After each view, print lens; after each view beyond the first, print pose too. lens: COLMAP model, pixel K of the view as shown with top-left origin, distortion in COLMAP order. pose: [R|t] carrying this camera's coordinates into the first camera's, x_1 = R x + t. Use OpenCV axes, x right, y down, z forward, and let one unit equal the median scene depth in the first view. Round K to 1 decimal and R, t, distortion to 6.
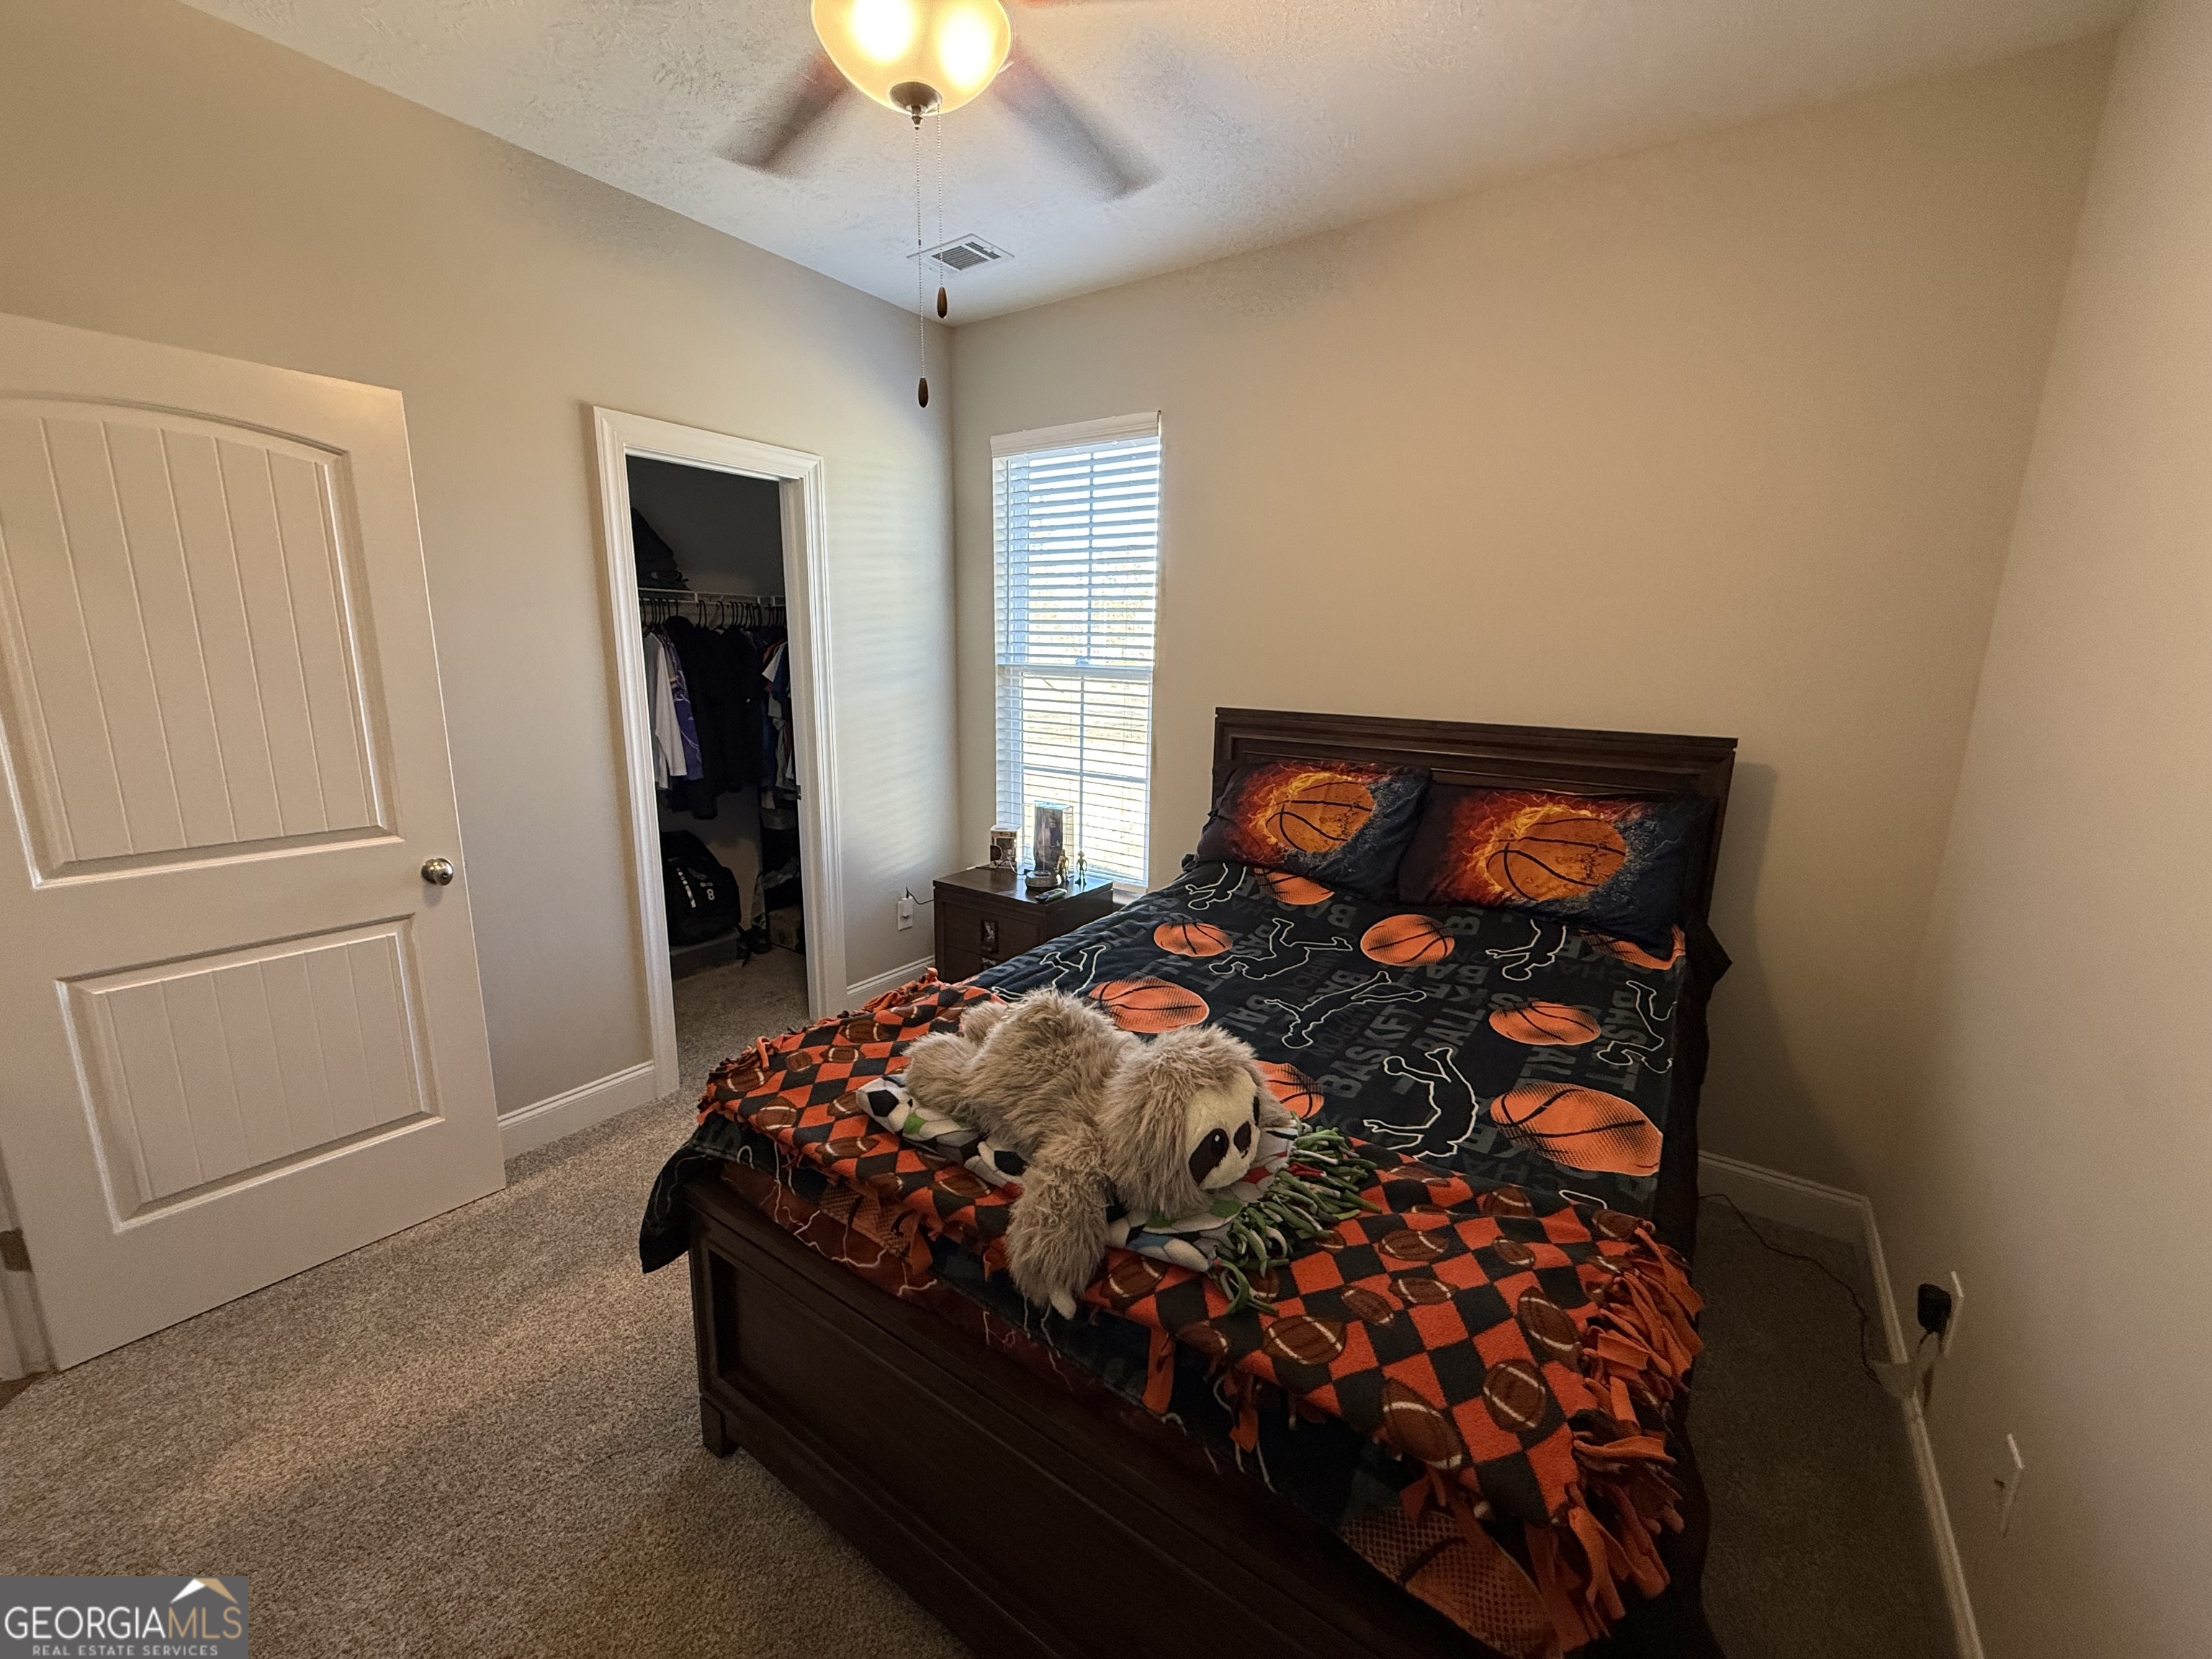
lens RADIAL K [[880.5, 0, 1110.5], [0, 880.5, 822.4], [0, 0, 1]] dist [-0.000587, 0.000633]
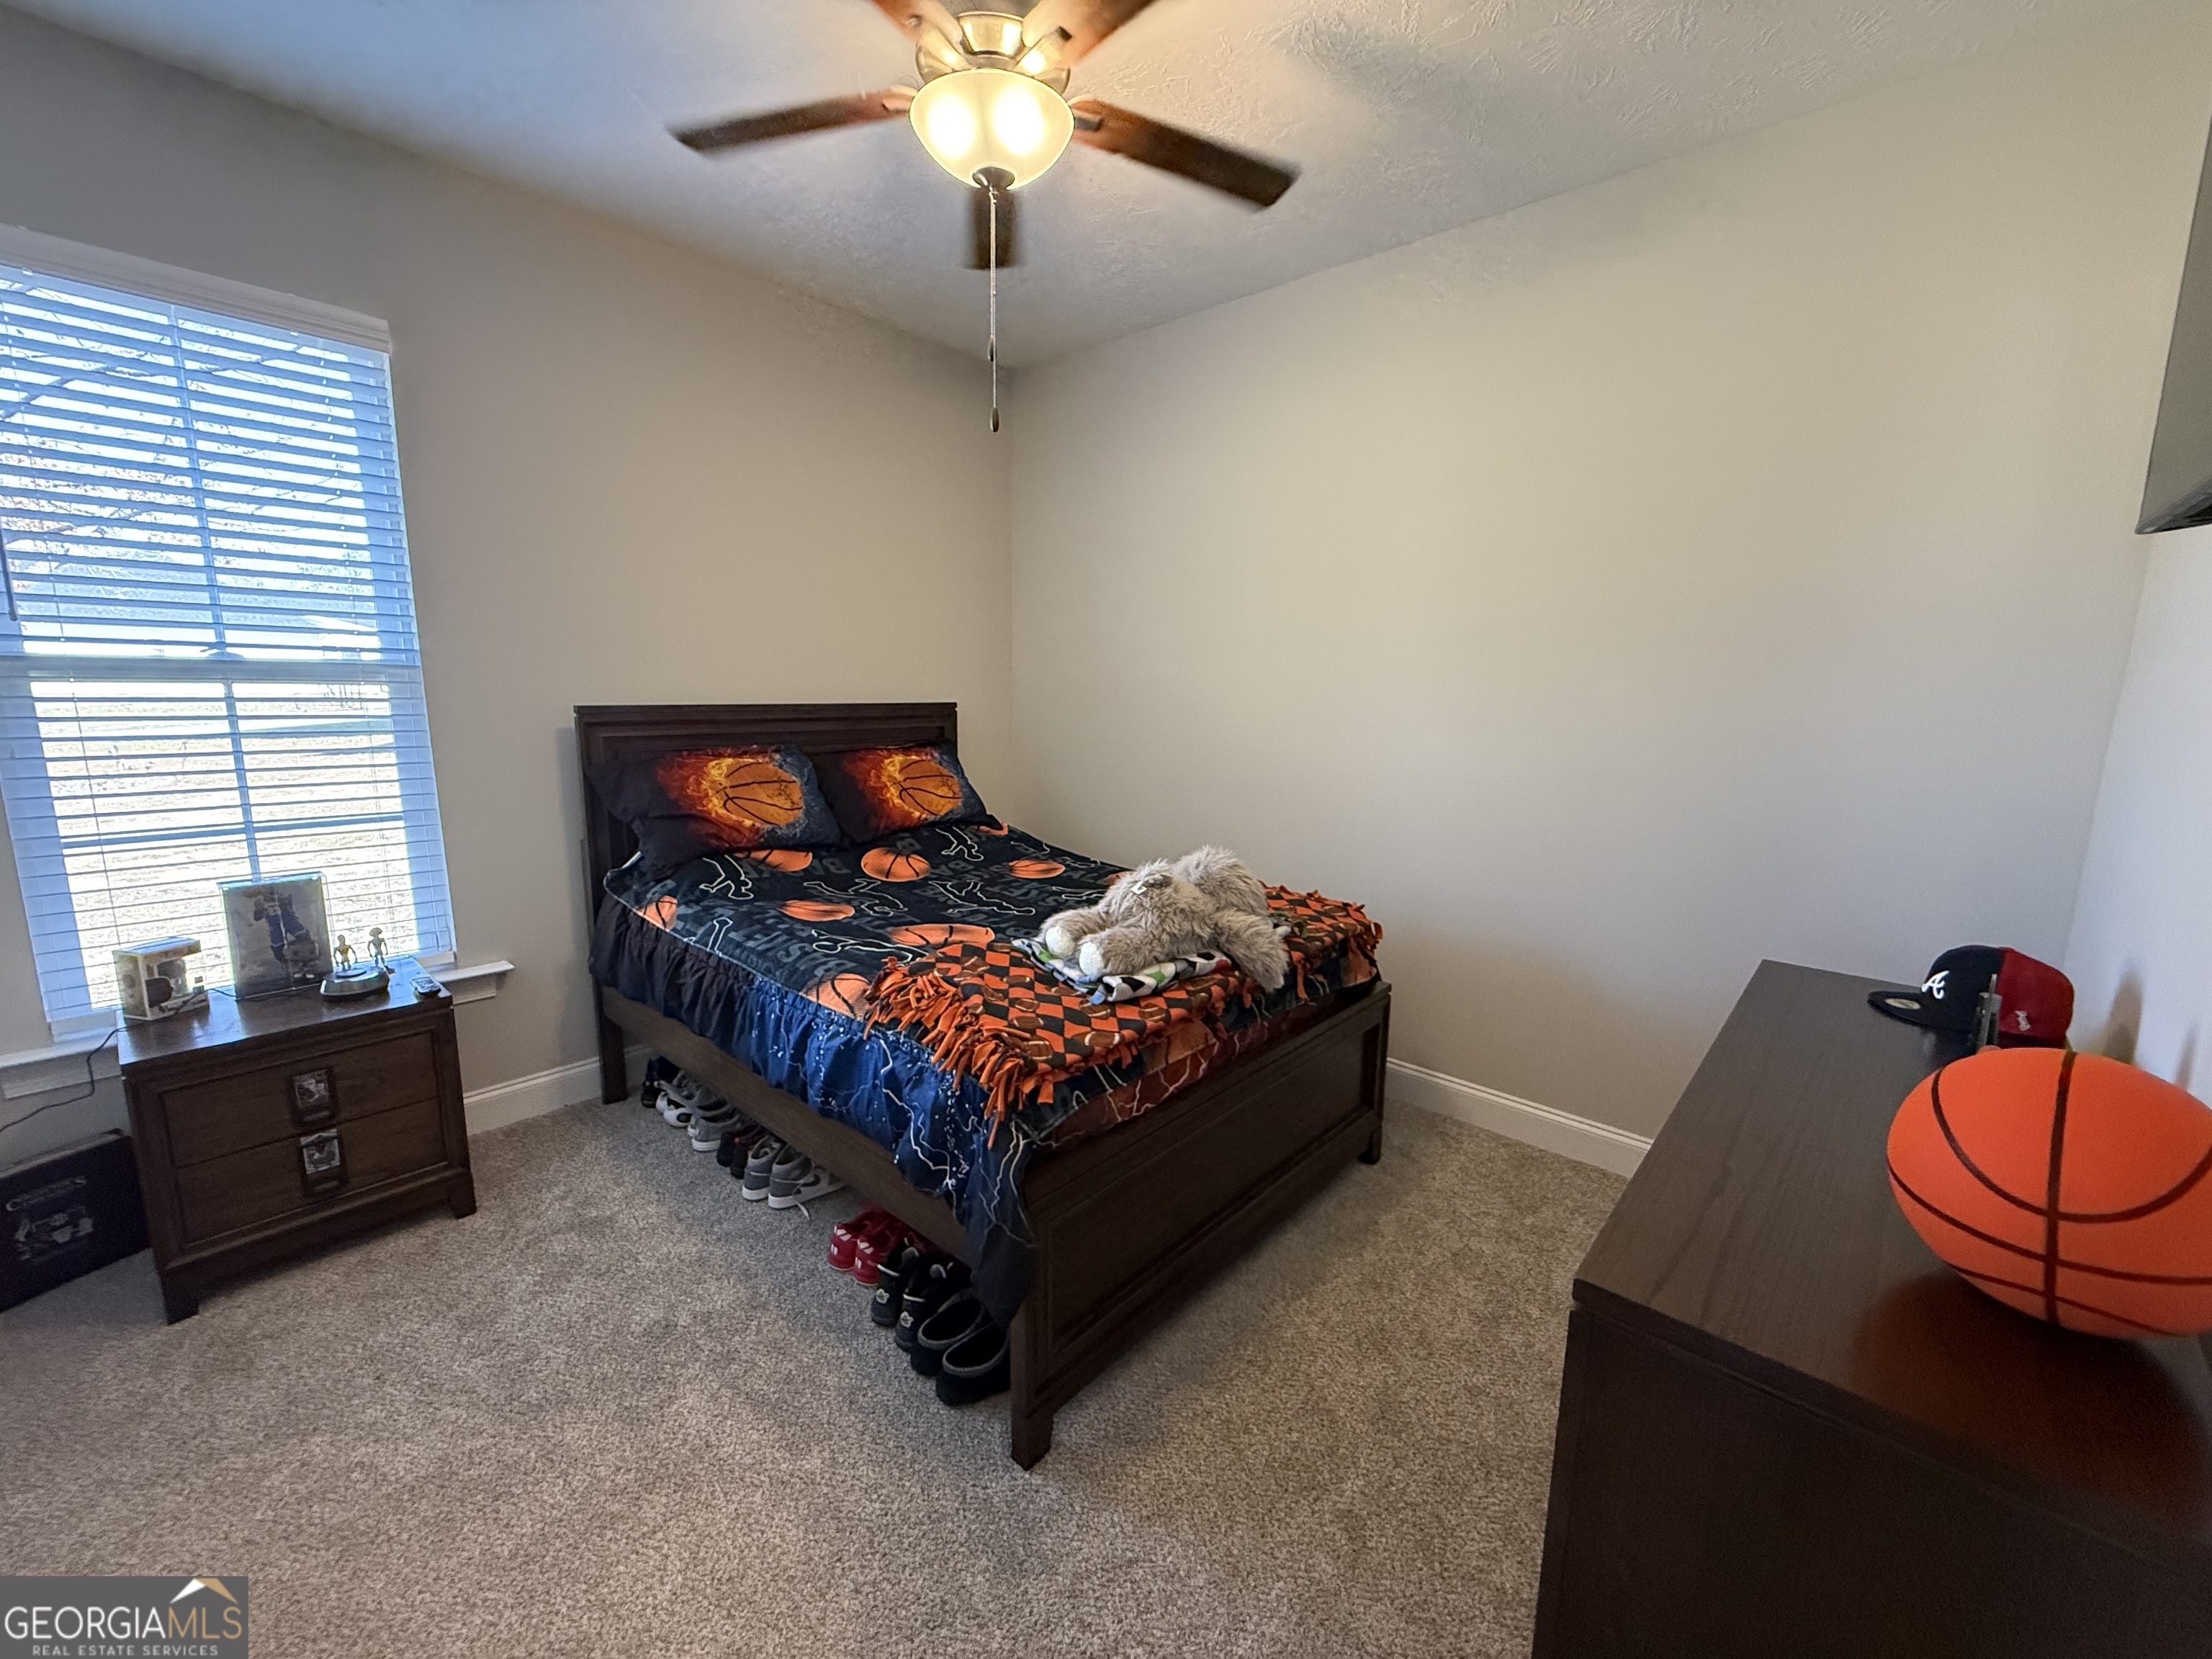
lens RADIAL K [[880.5, 0, 1095.7], [0, 880.5, 823.1], [0, 0, 1]] dist [-0.000587, 0.000633]
pose [[0.133199, -0.175229, 0.975476, -0.926478], [0.177013, 0.972626, 0.150546, -0.075855], [-0.975153, 0.152620, 0.160571, 0.489705]]
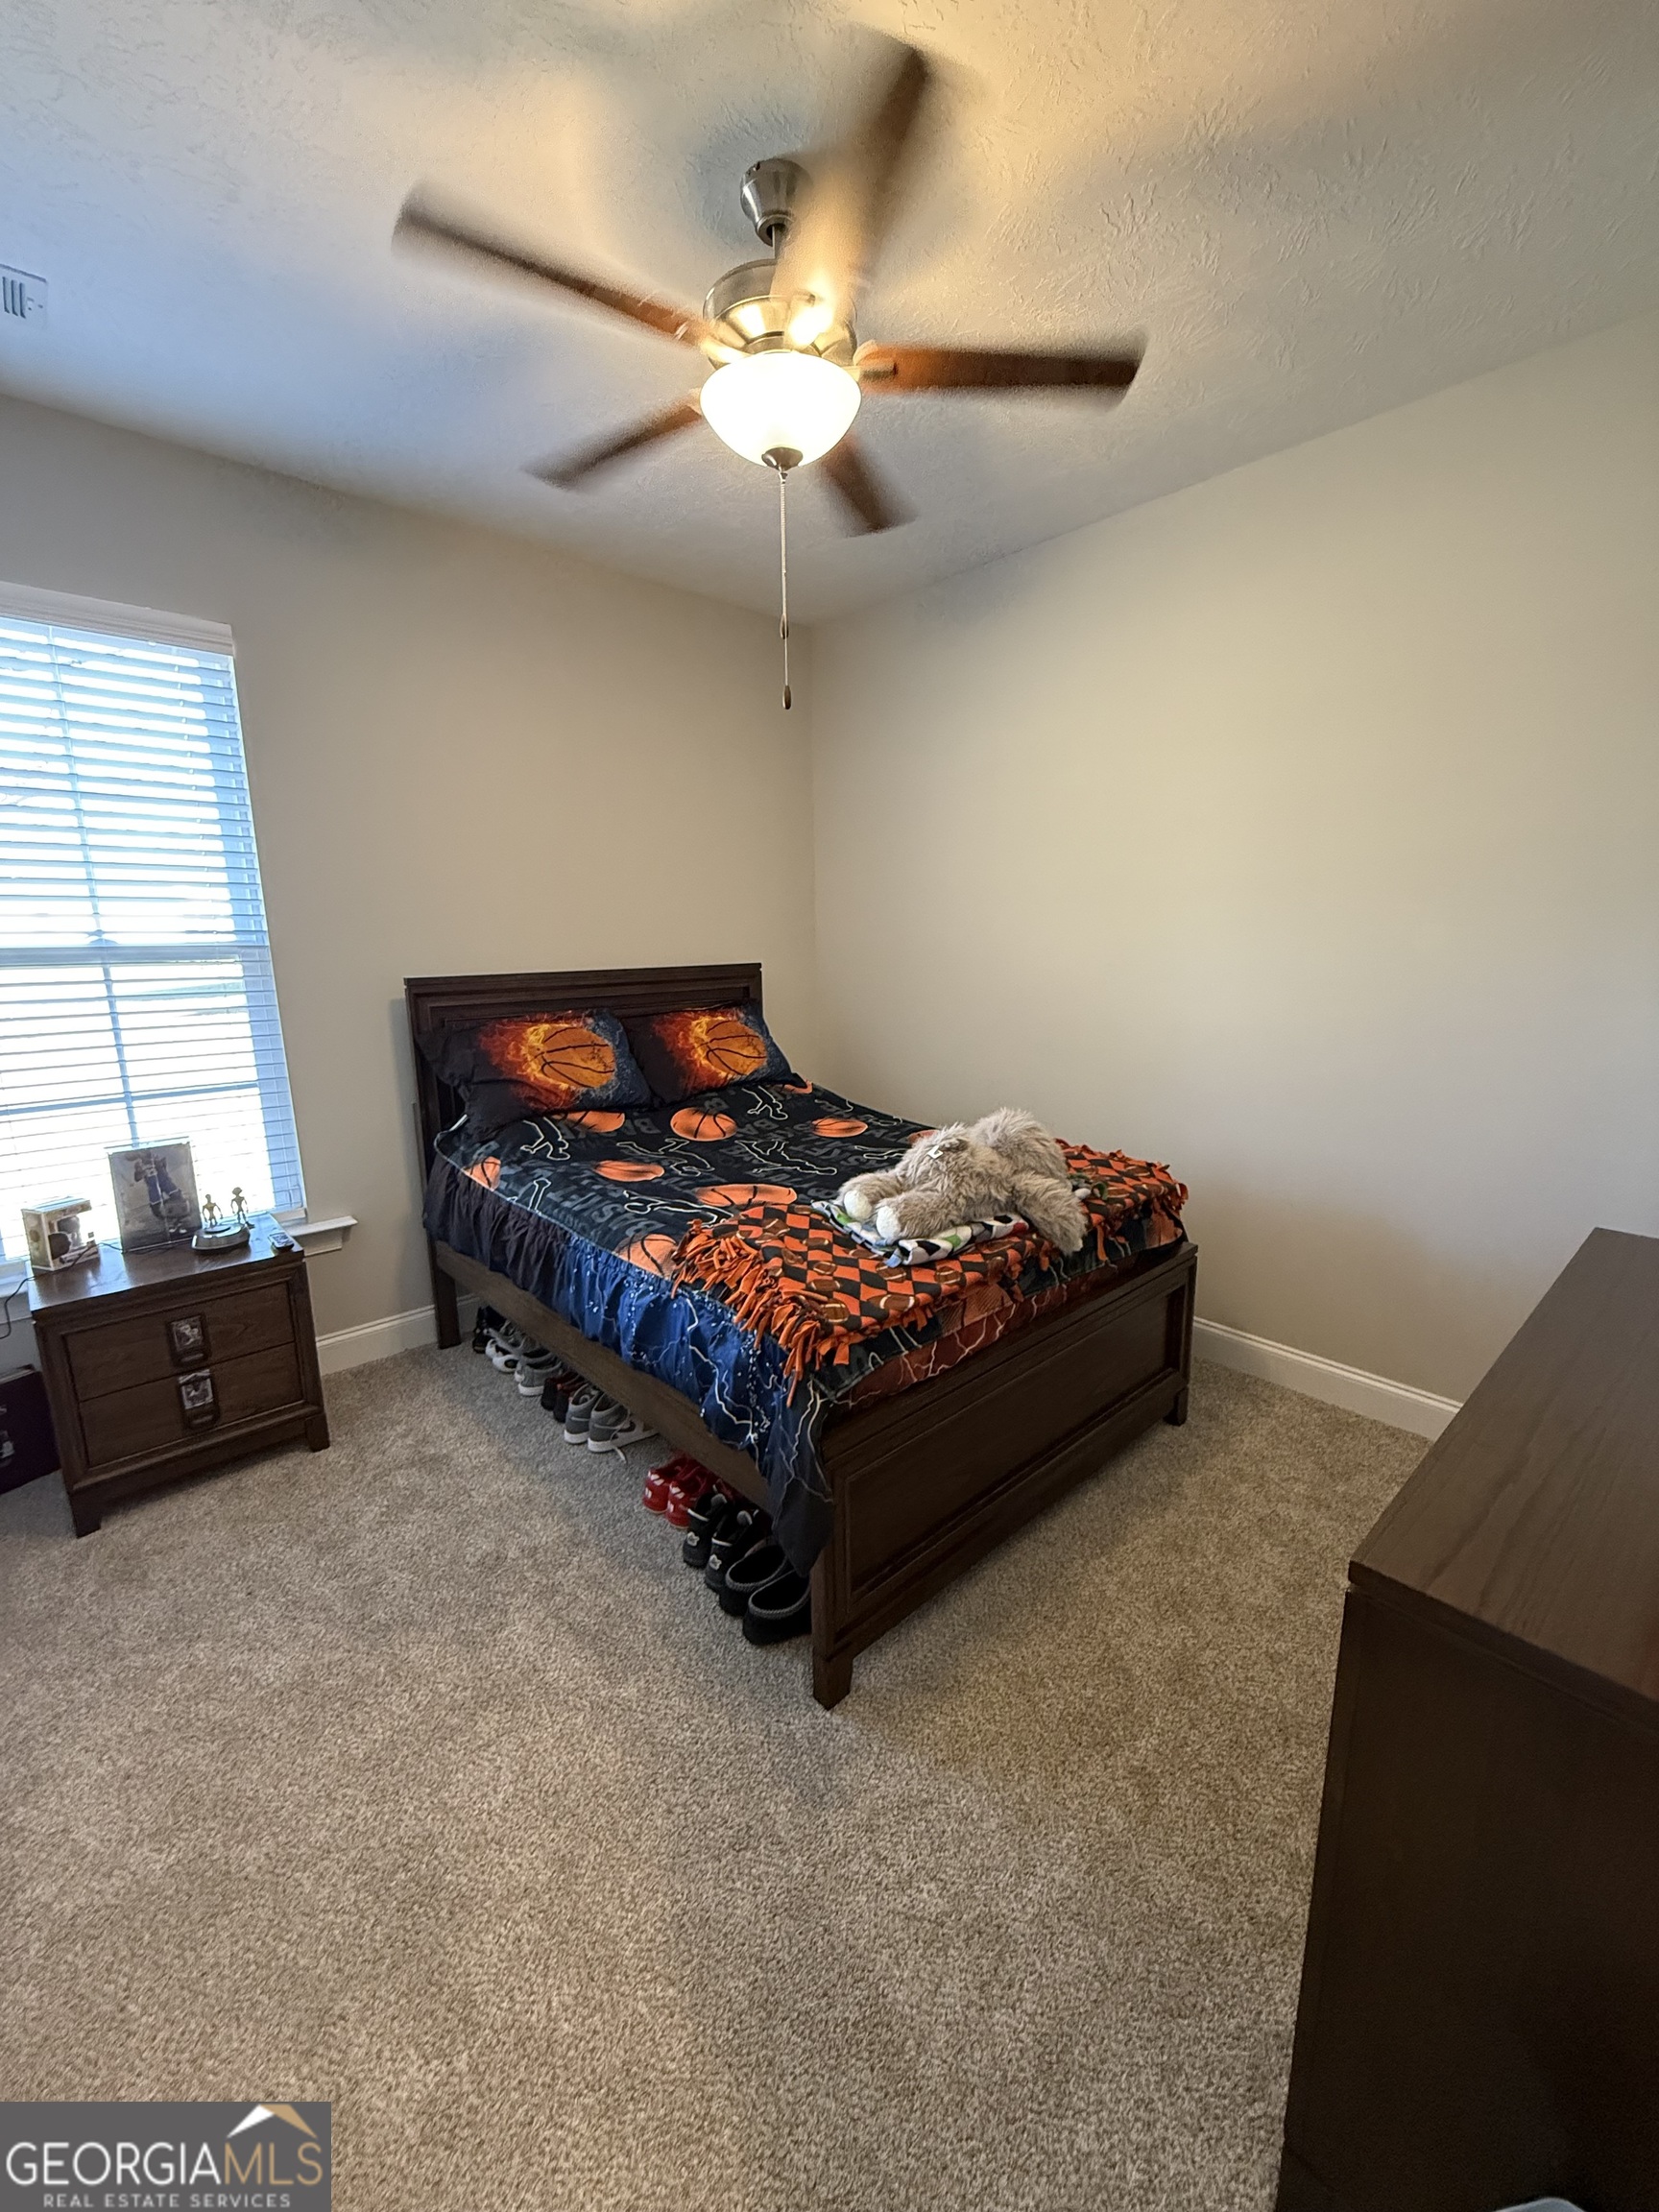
lens RADIAL K [[880.5, 0, 821.8], [0, 880.5, 1092.9], [0, 0, 1]] dist [-0.000587, 0.000633]
pose [[0.224776, -0.202573, 0.953121, -0.939144], [0.201380, 0.966692, 0.157965, -0.095211], [-0.953374, 0.156433, 0.258083, 0.468220]]
